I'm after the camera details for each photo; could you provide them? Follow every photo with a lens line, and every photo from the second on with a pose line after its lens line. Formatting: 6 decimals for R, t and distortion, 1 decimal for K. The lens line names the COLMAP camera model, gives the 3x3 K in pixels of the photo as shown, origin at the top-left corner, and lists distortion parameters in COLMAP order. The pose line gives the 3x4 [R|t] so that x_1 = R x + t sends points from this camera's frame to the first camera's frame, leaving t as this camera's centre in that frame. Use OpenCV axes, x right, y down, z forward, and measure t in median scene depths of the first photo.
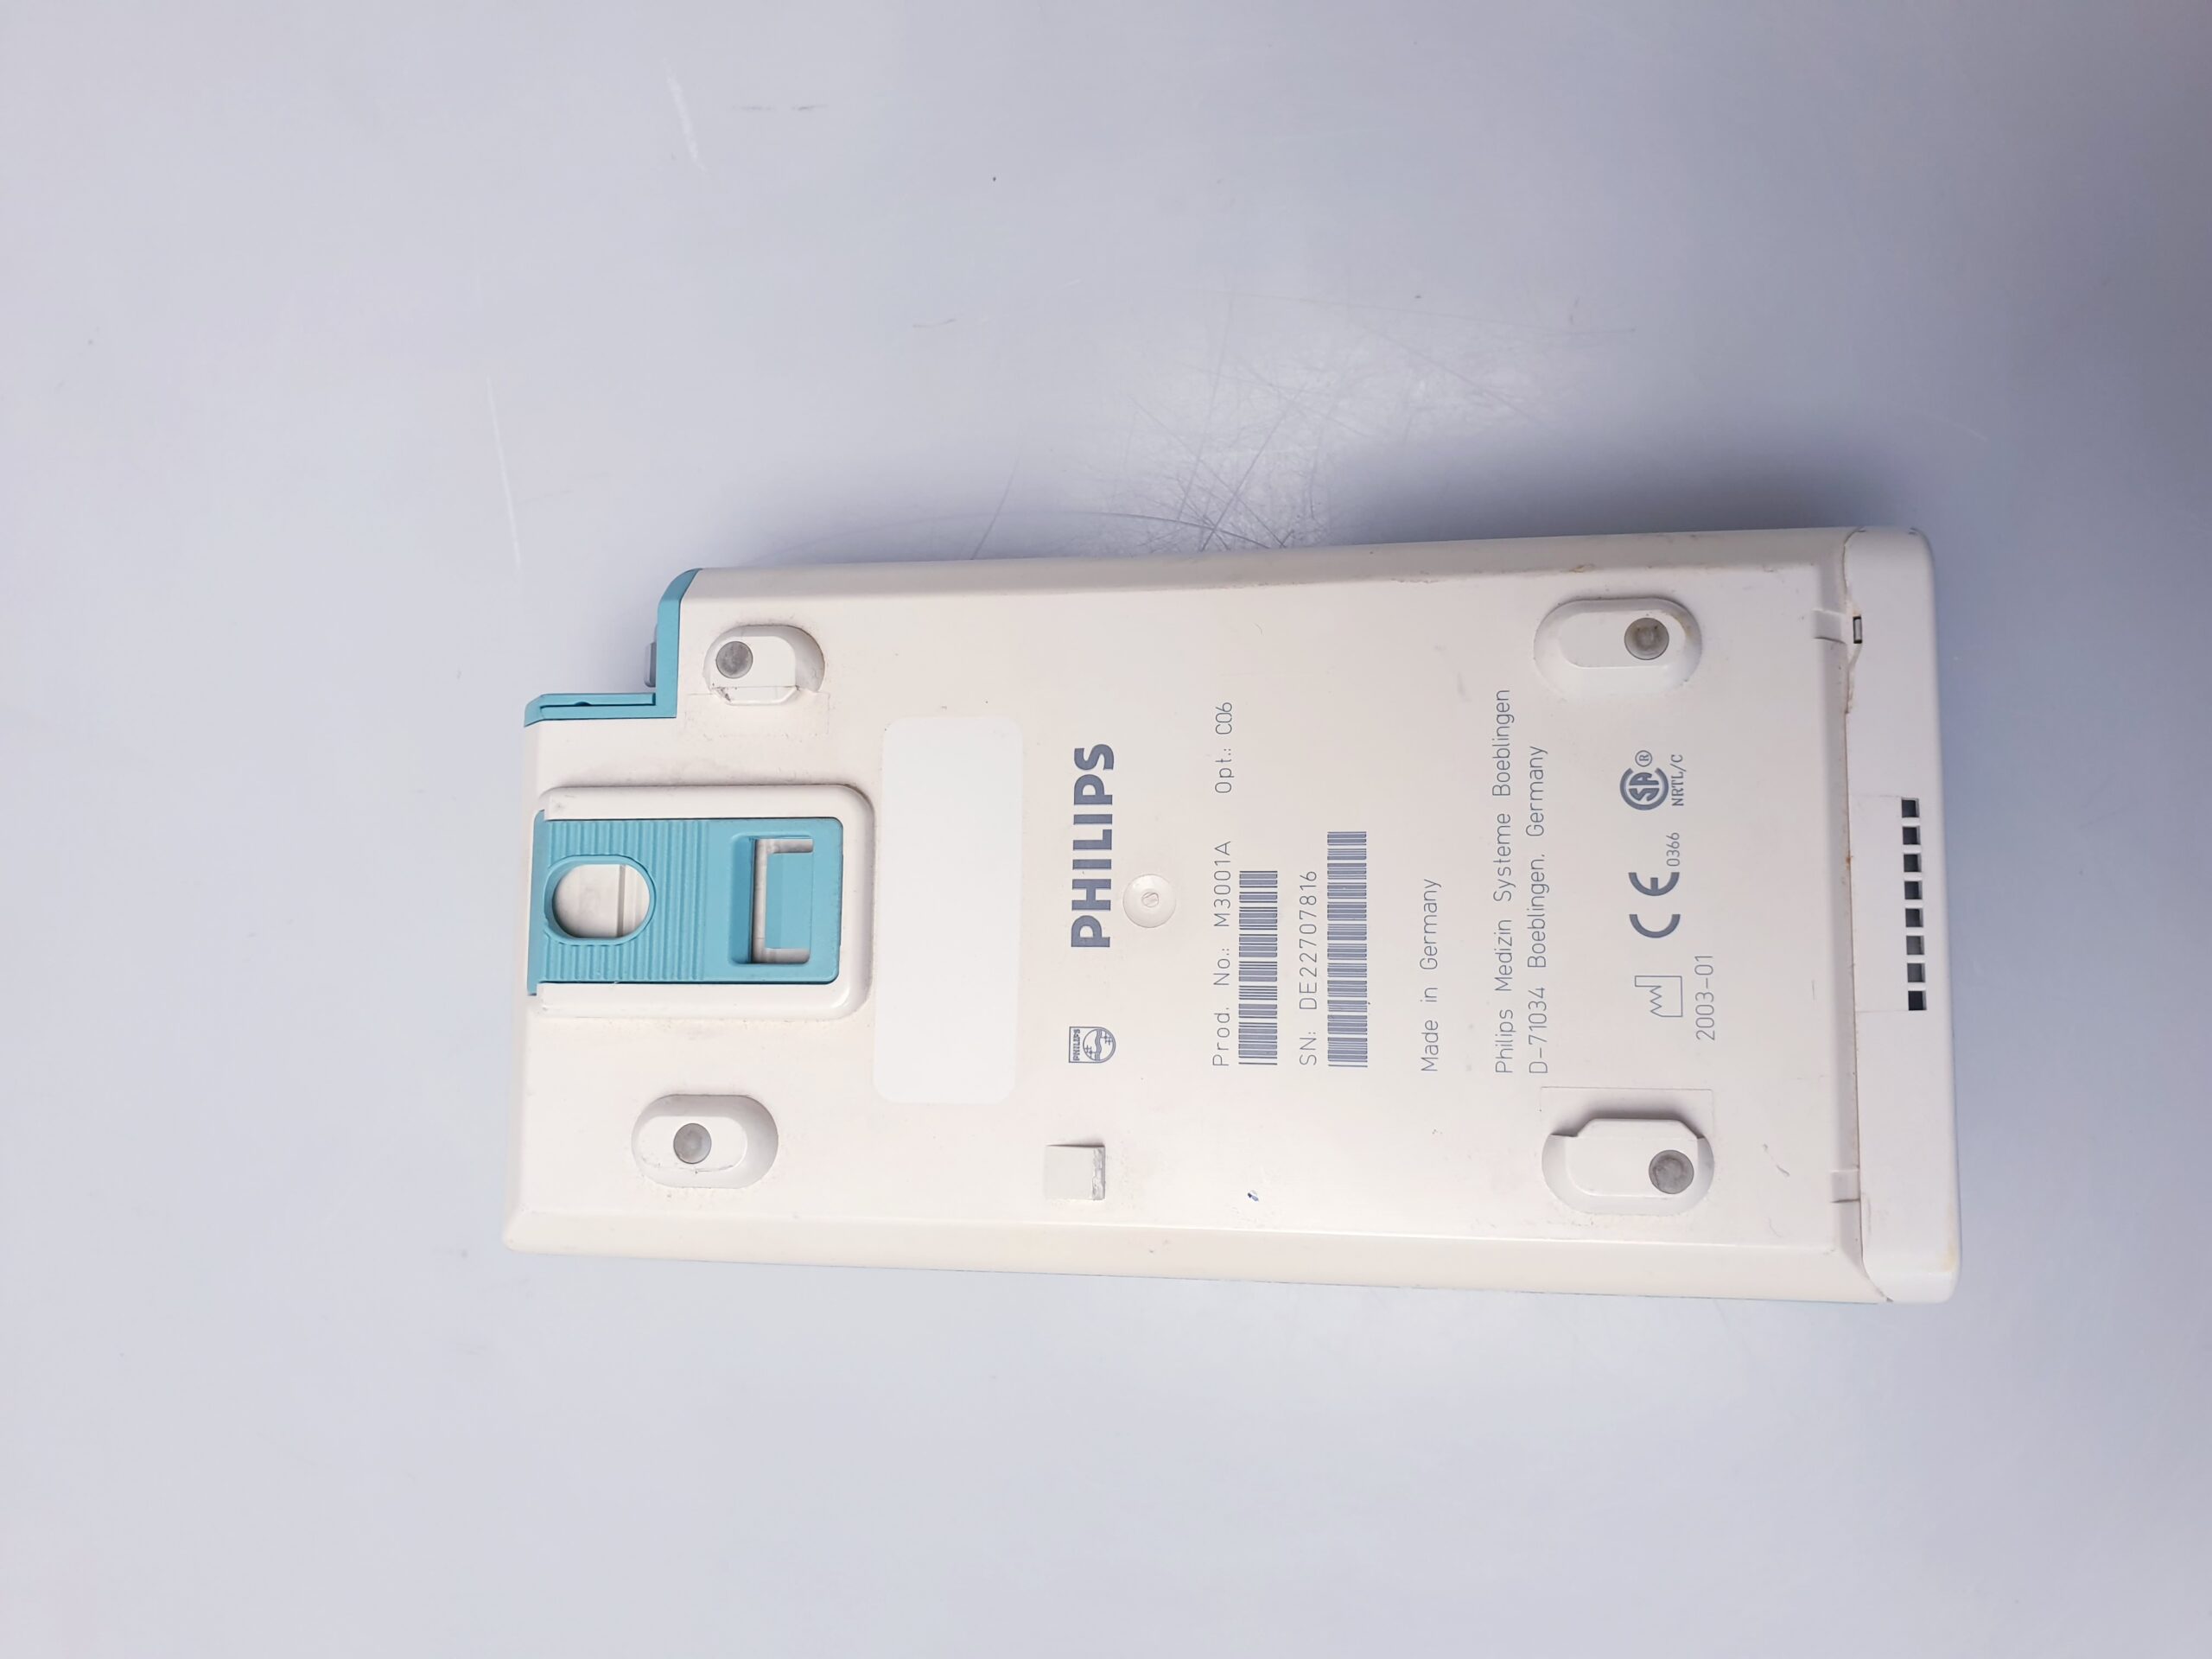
lens RADIAL K [[1812.4, 0, 1117.5], [0, 1812.4, 826.8], [0, 0, 1]] dist [0.098748, -0.066700]
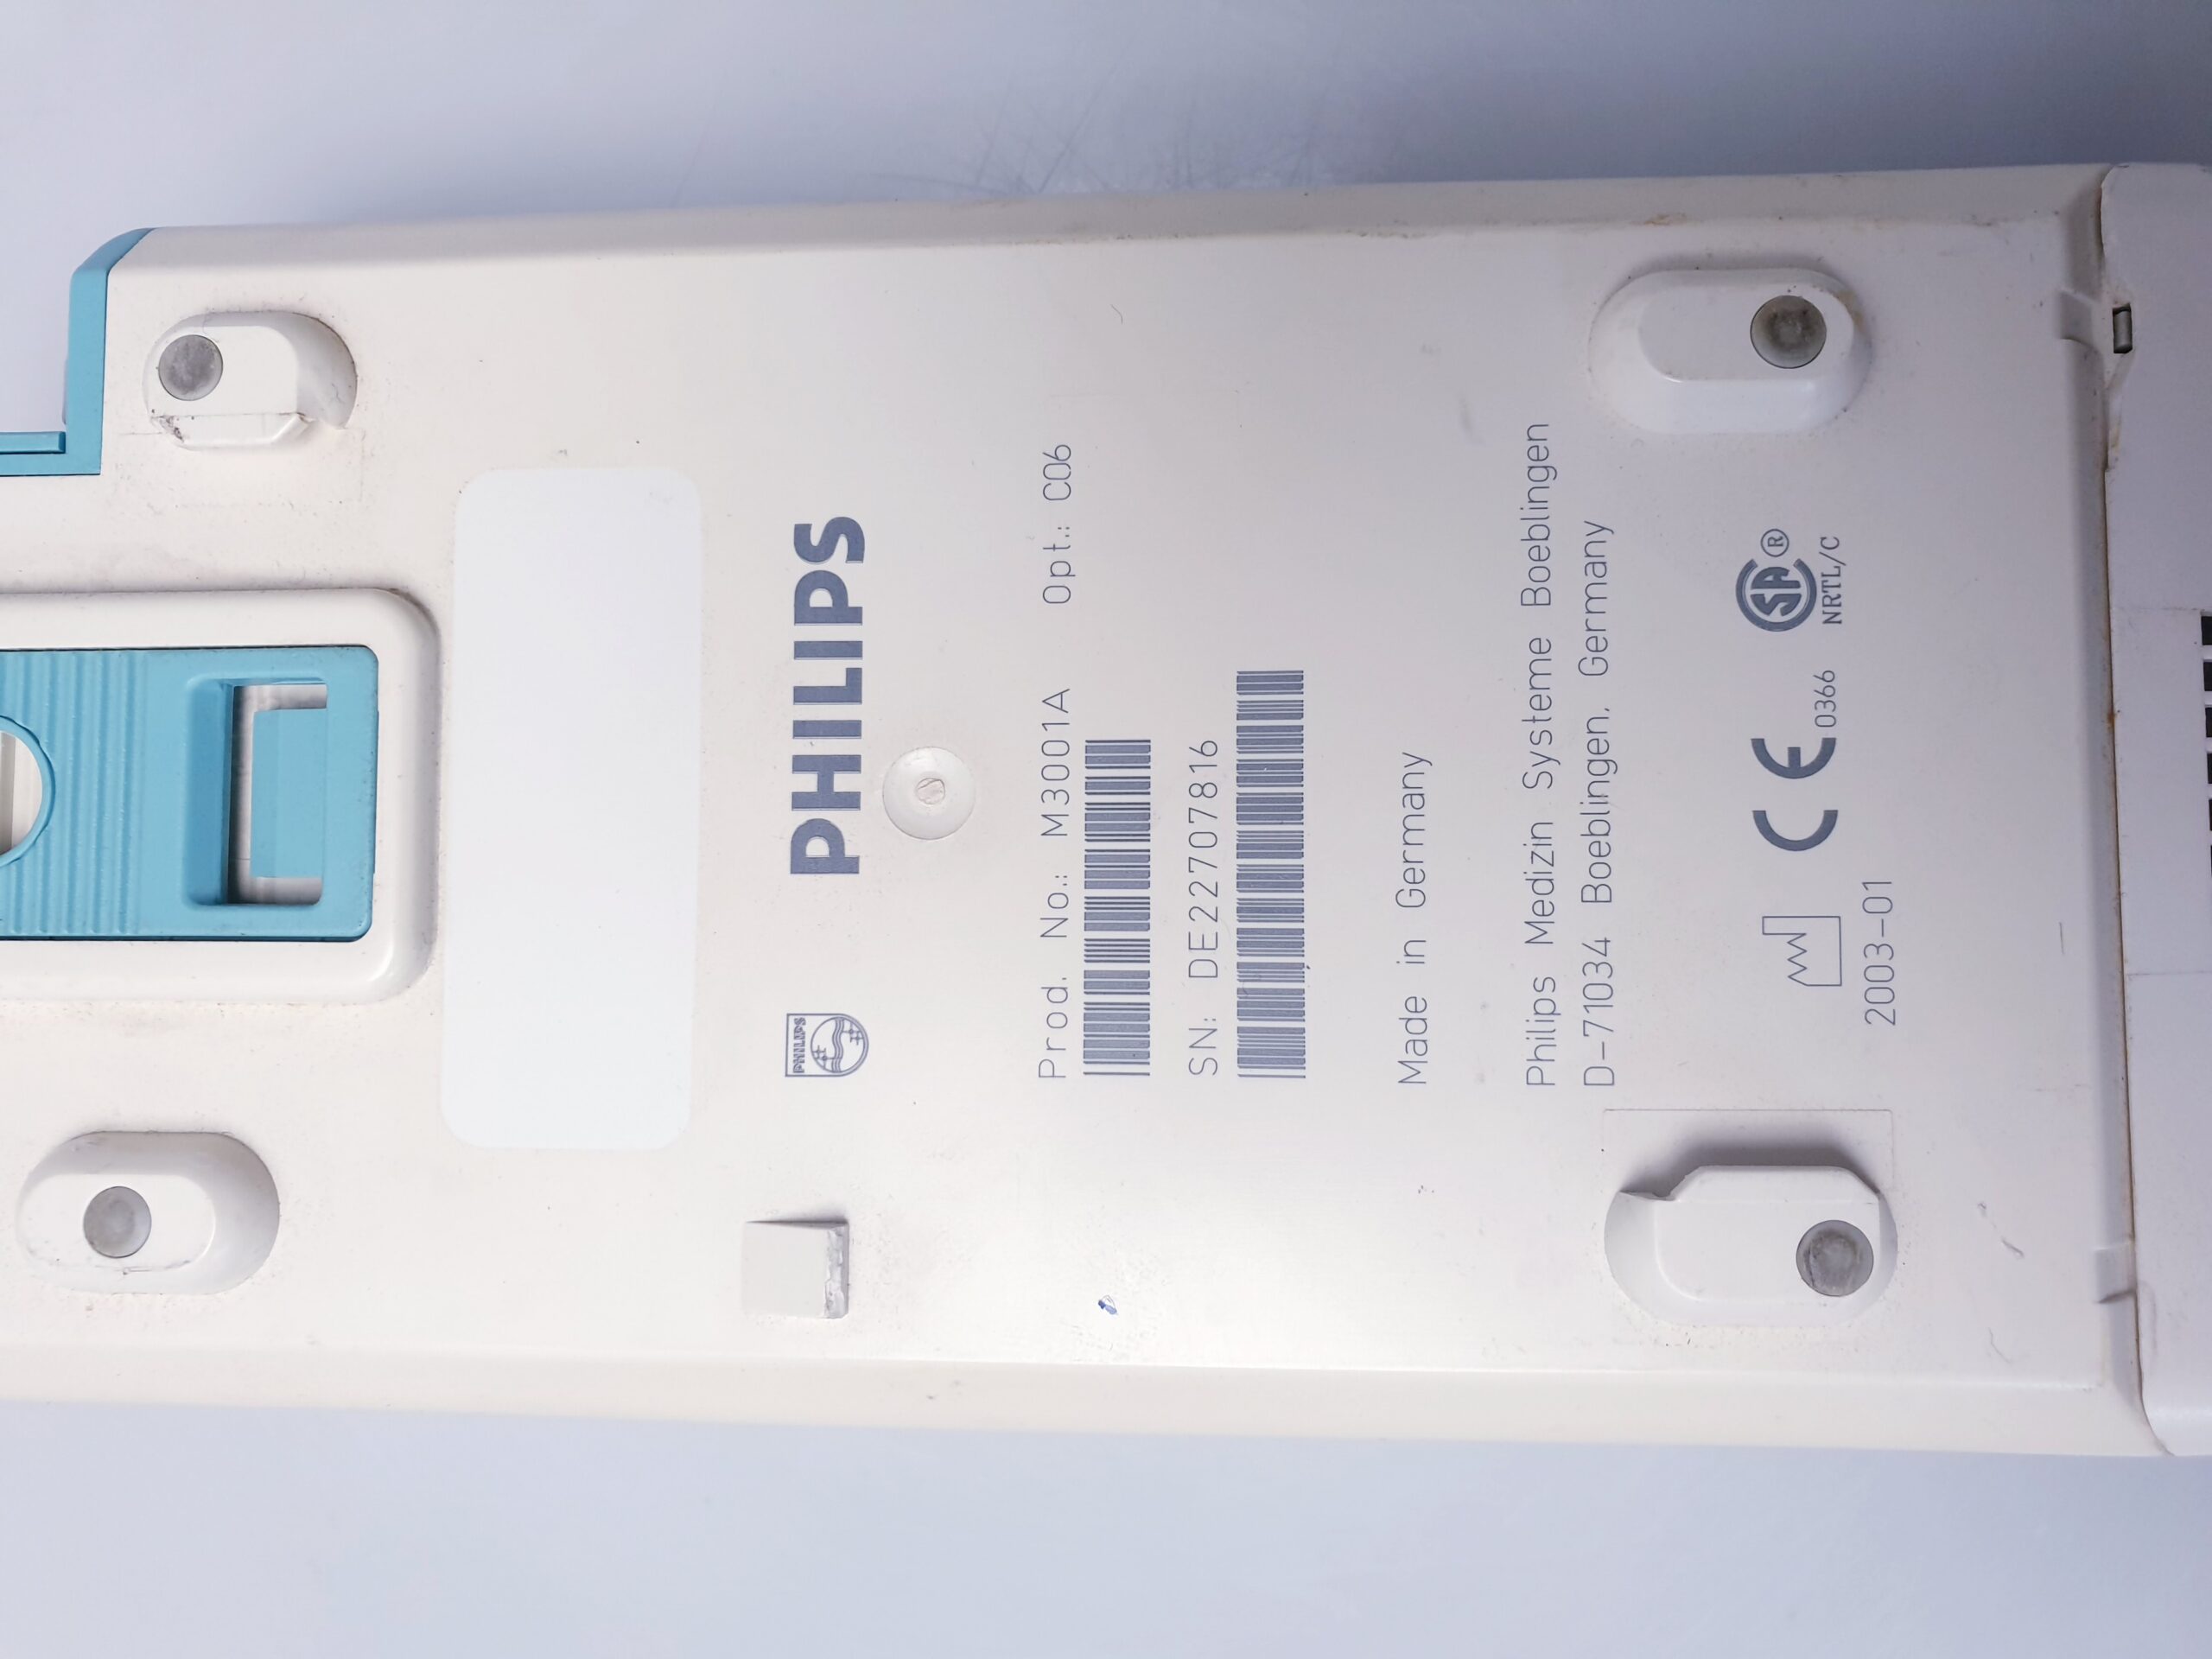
lens RADIAL K [[1812.4, 0, 1106.4], [0, 1812.4, 831.1], [0, 0, 1]] dist [0.098748, -0.066700]
pose [[0.996704, -0.005348, 0.080948, 0.027476], [0.000581, 0.998269, 0.058803, 0.019549], [-0.081123, -0.058562, 0.994982, 0.426212]]
